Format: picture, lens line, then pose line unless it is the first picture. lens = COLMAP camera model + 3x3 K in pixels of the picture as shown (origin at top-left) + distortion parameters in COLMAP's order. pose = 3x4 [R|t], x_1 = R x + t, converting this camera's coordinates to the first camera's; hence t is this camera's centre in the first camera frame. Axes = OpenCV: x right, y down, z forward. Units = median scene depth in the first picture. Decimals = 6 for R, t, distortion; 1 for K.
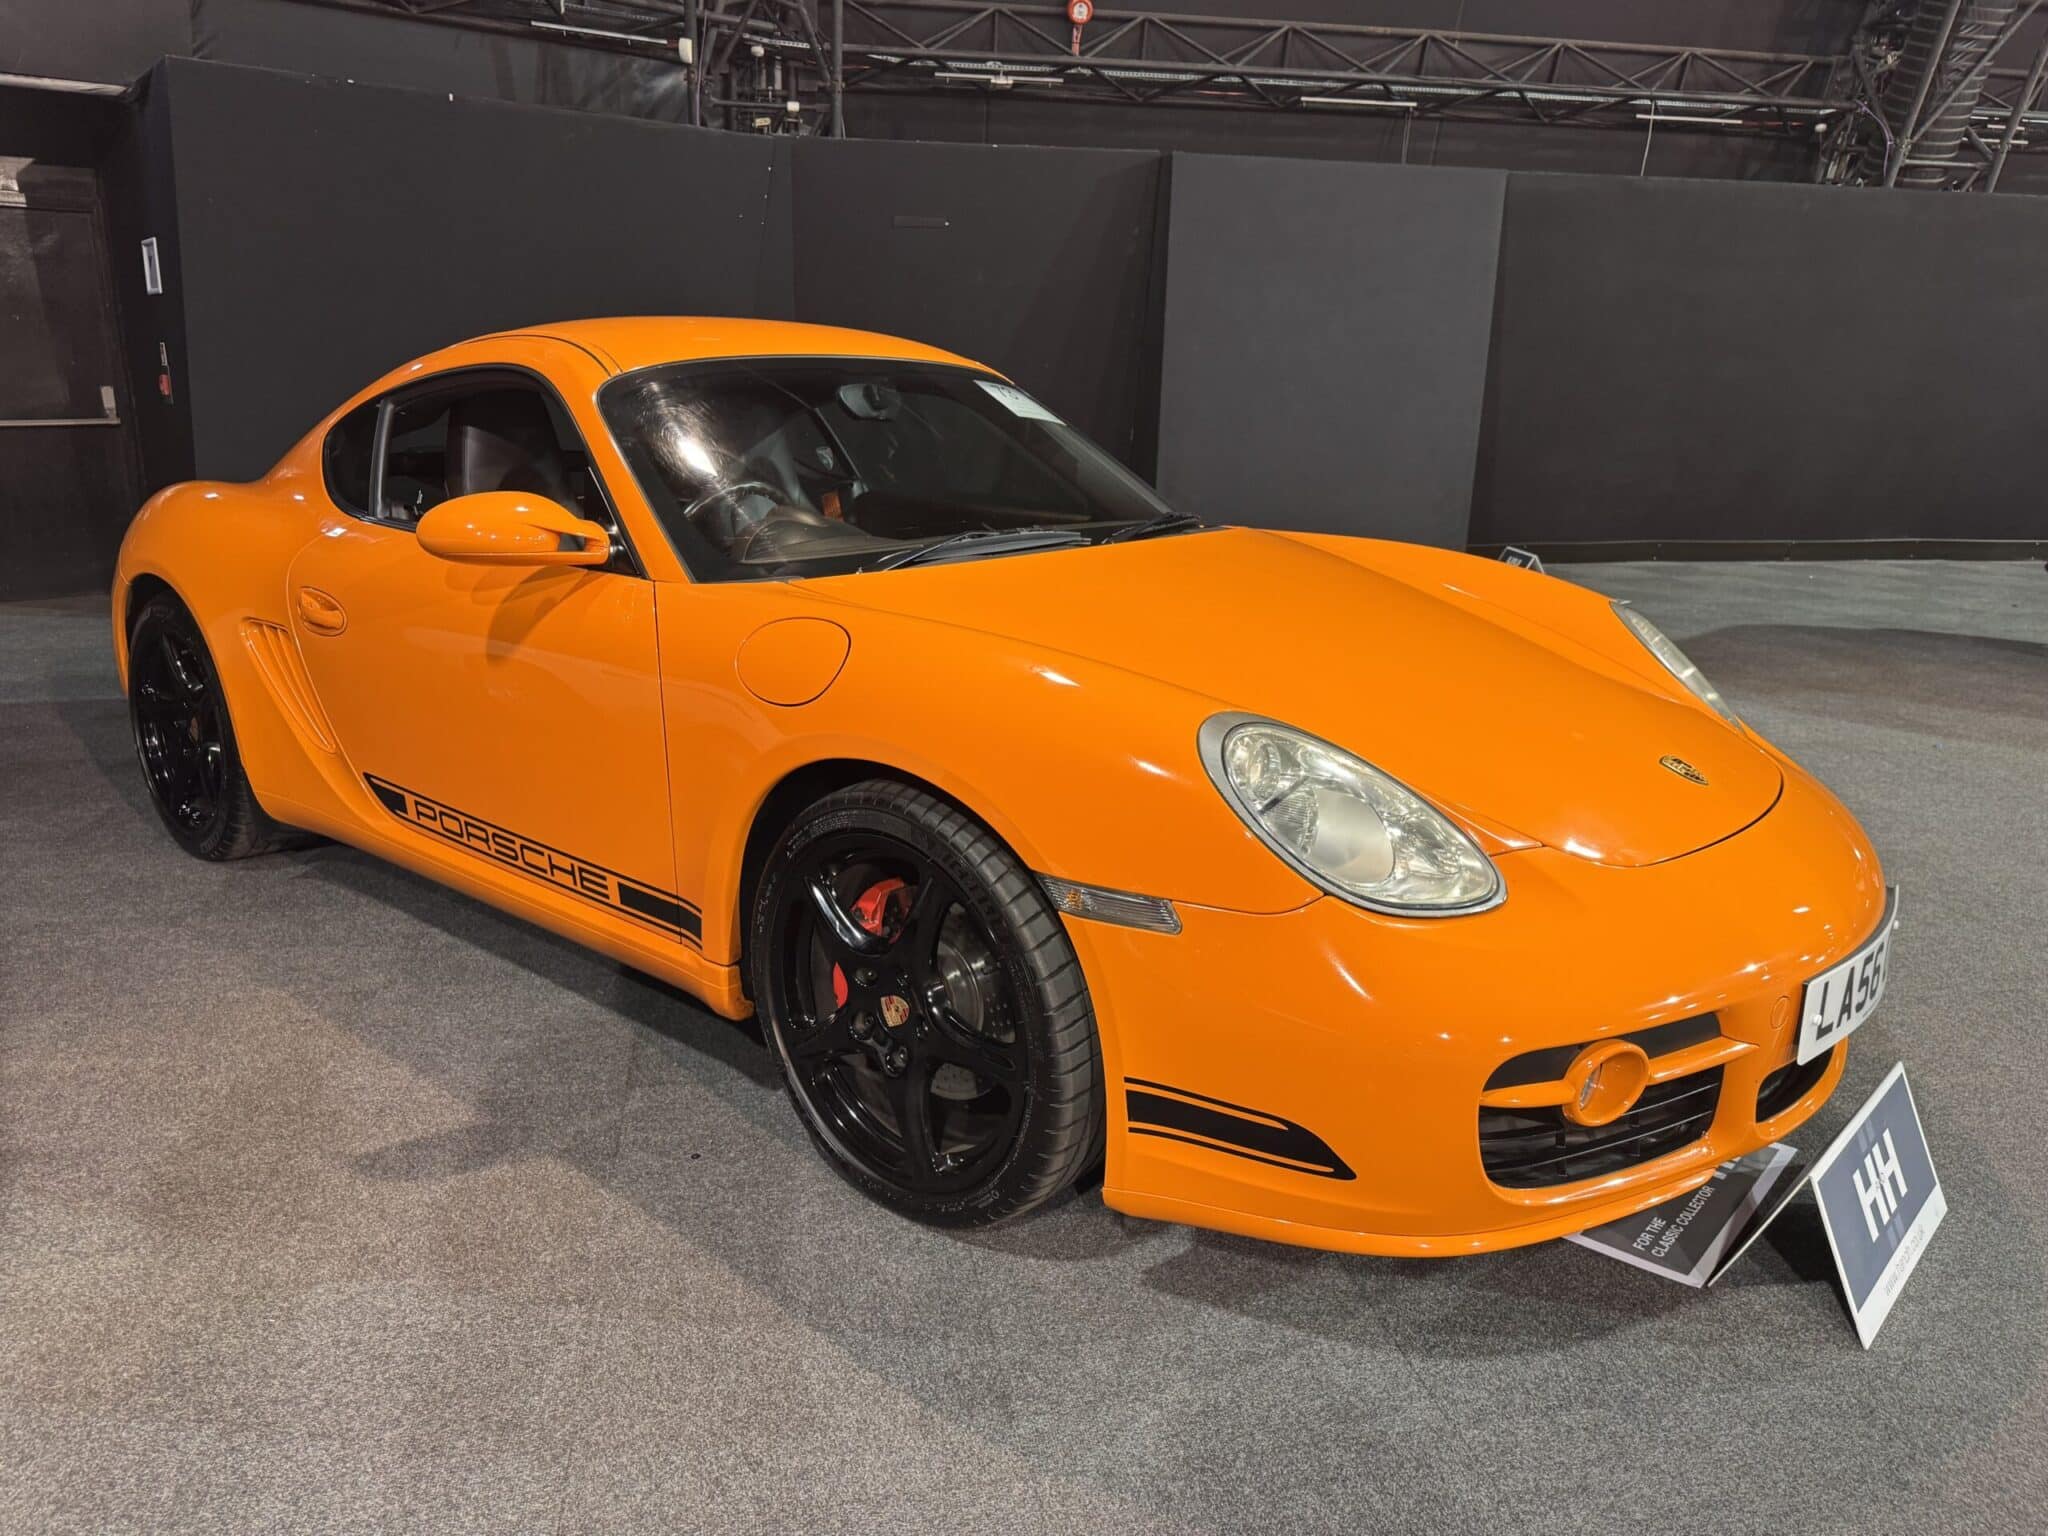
lens RADIAL K [[1462.3, 0, 1013.8], [0, 1462.3, 777.8], [0, 0, 1]] dist [0.015445, -0.024401]
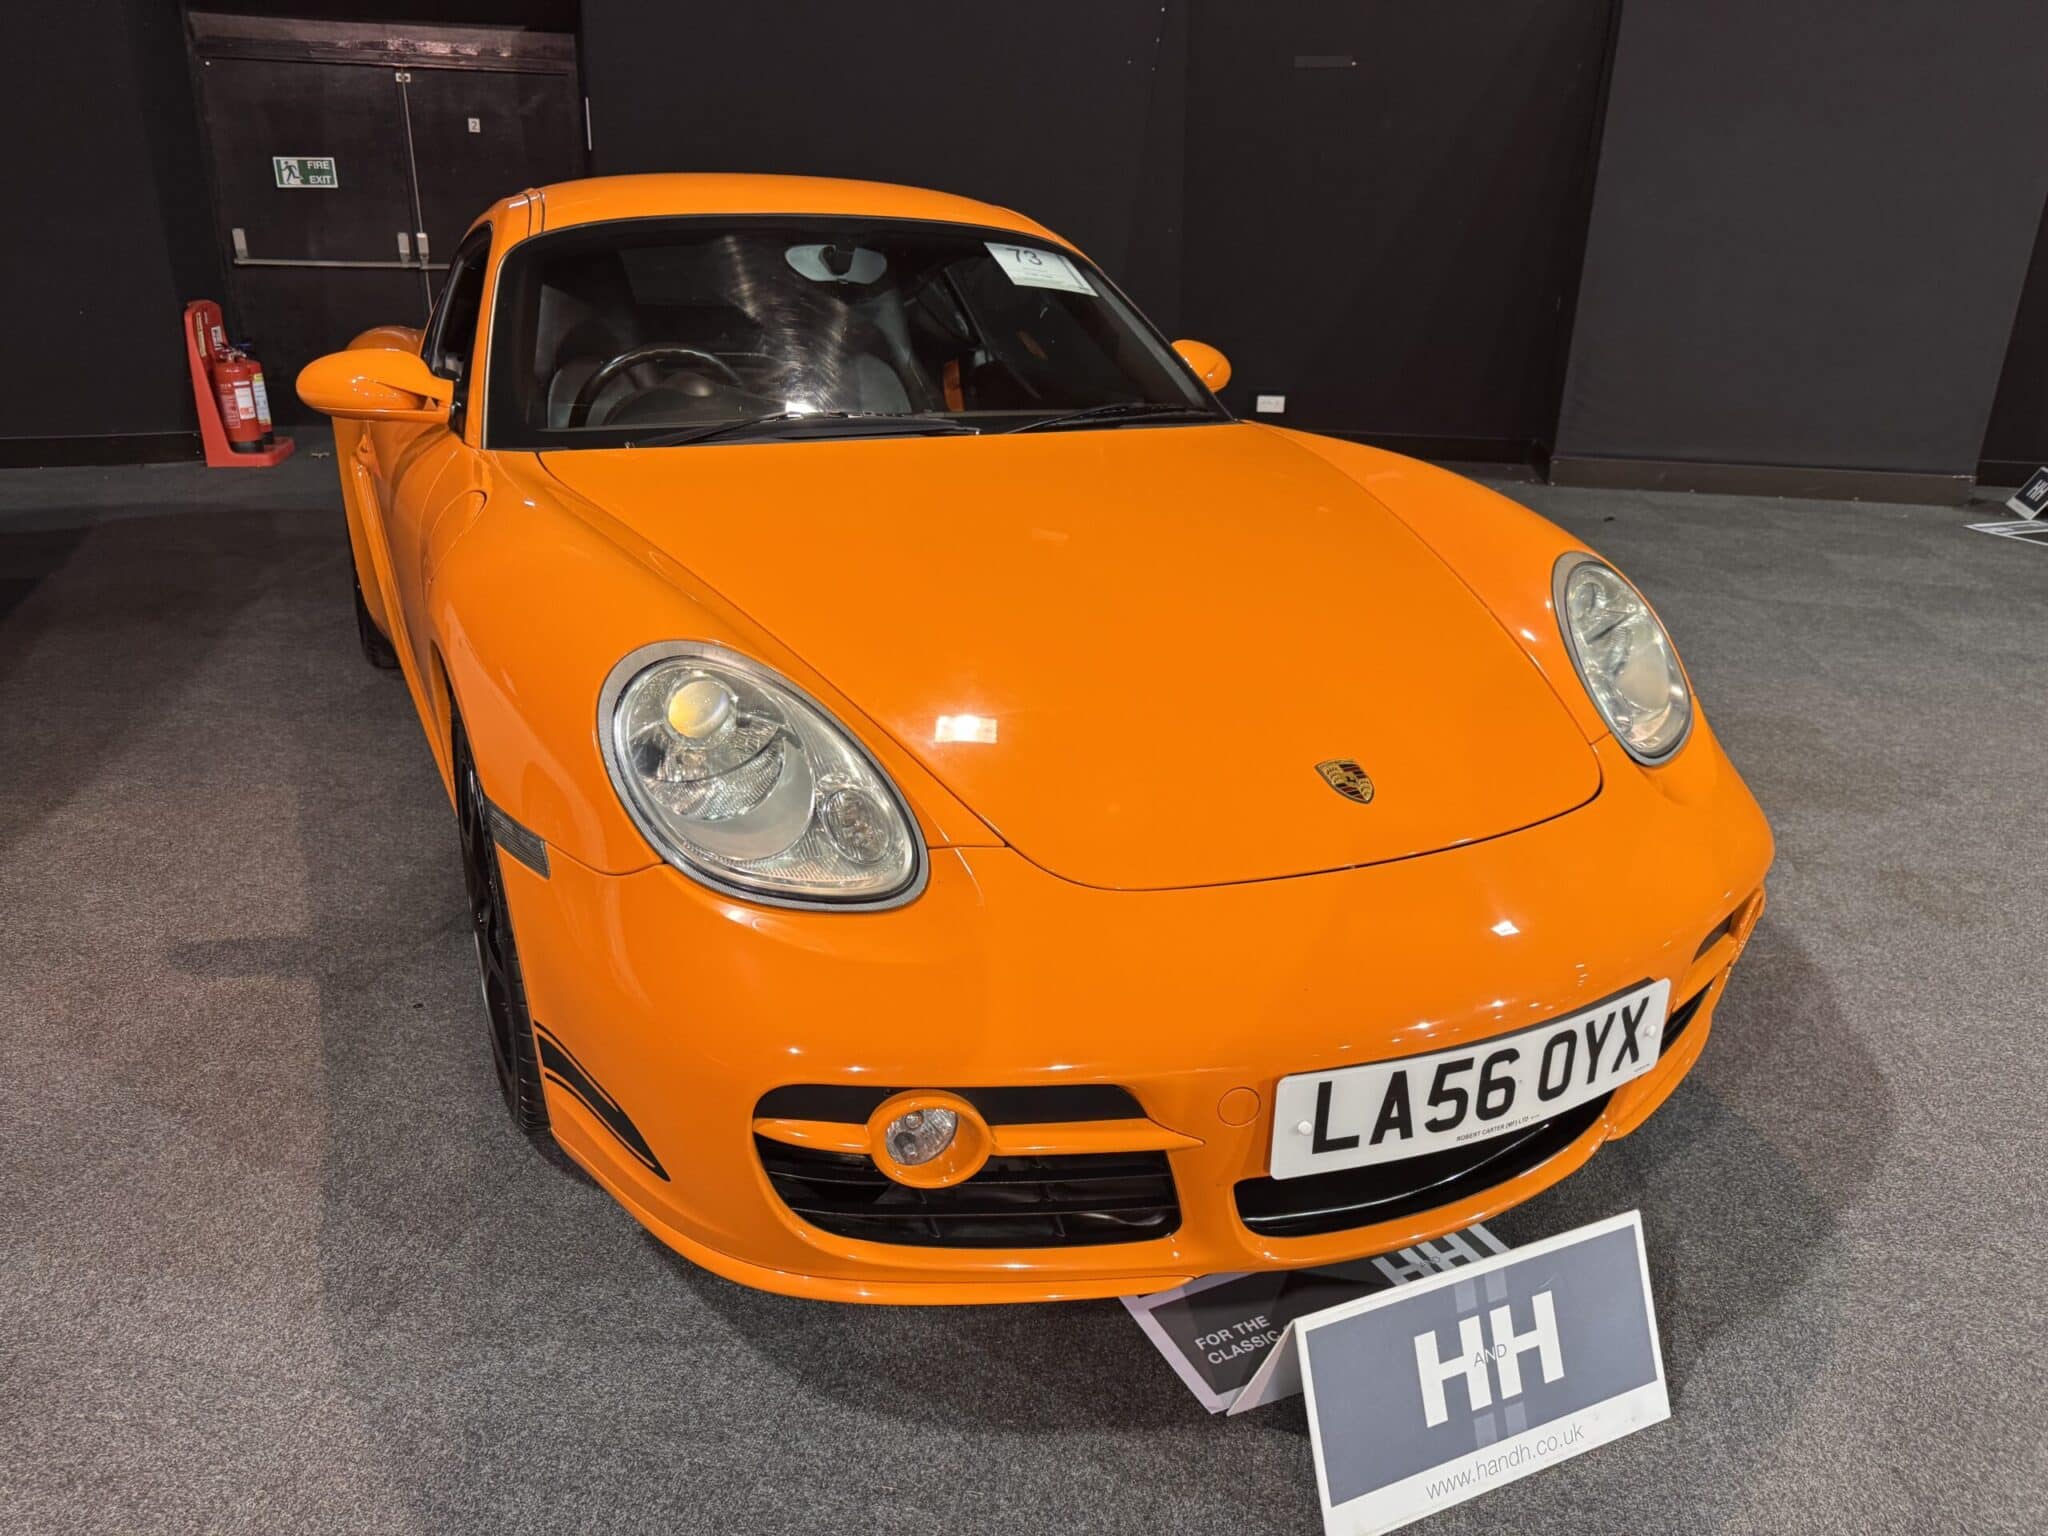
lens RADIAL K [[1462.3, 0, 1027.4], [0, 1462.3, 766.6], [0, 0, 1]] dist [0.015445, -0.024401]
pose [[0.920936, 0.143174, -0.362460, 0.602426], [-0.112128, 0.988087, 0.105407, -0.076631], [0.373234, -0.056431, 0.926019, 0.228935]]
